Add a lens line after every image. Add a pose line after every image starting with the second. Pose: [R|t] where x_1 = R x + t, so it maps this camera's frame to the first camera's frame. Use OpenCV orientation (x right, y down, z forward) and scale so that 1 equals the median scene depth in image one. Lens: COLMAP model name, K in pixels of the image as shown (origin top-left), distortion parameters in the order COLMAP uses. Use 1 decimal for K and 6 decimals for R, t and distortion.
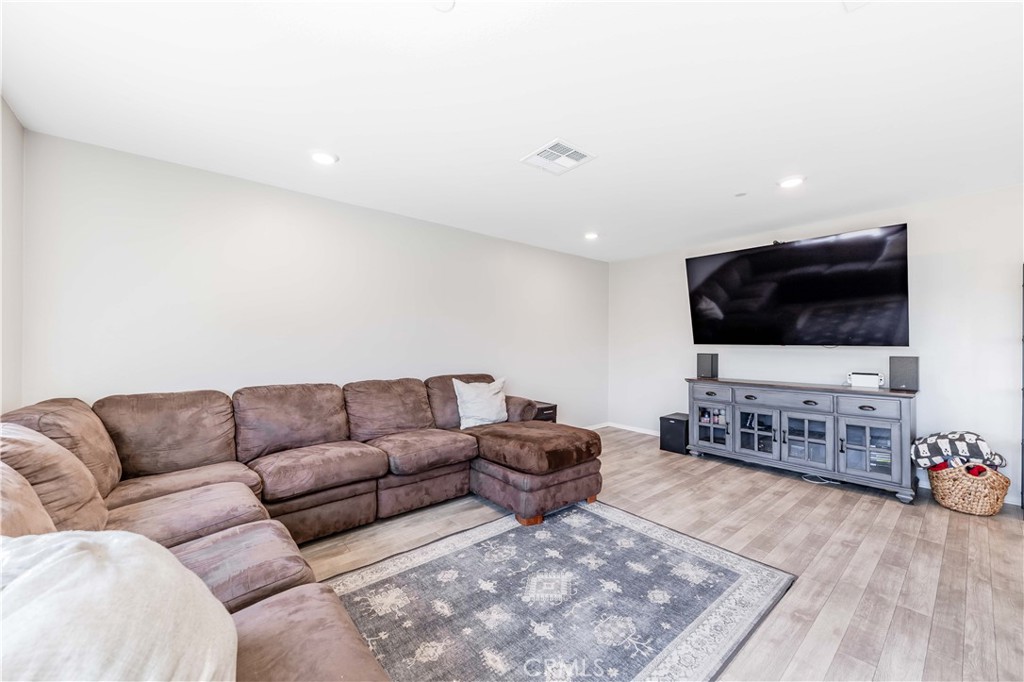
lens RADIAL K [[394.6, 0, 512.9], [0, 394.6, 343.7], [0, 0, 1]] dist [-0.007473, 0.000187]
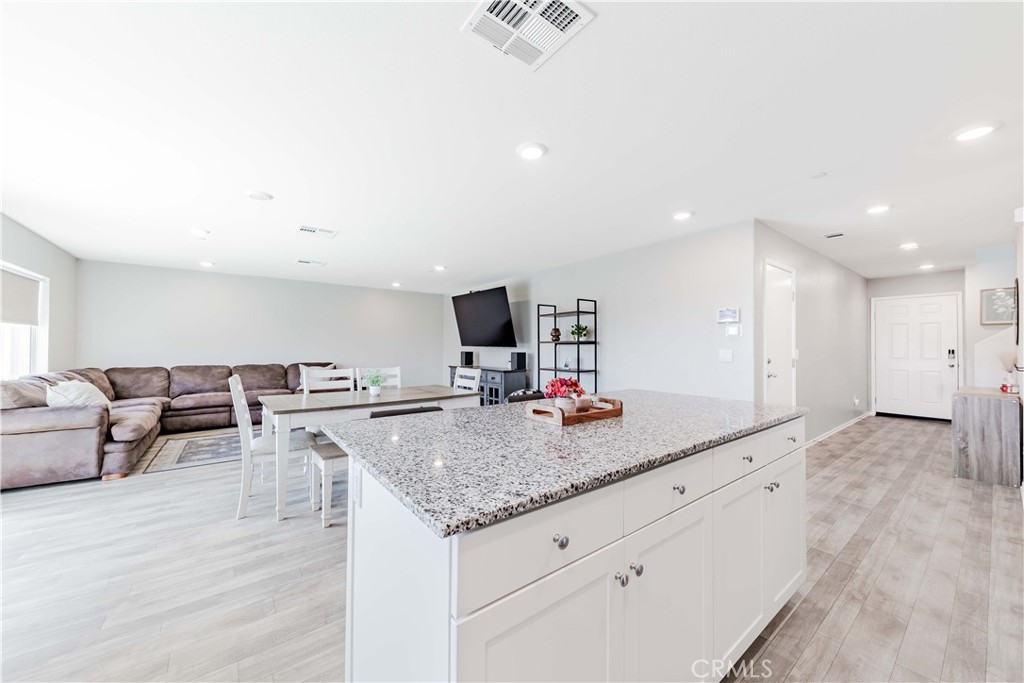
lens RADIAL K [[367.5, 0, 514.4], [0, 367.5, 340.8], [0, 0, 1]] dist [0.000599, -0.000201]
pose [[0.999492, -0.000770, -0.031853, 1.311261], [0.000260, 0.999872, -0.016016, 0.004579], [0.031862, 0.015999, 0.999364, -1.022642]]
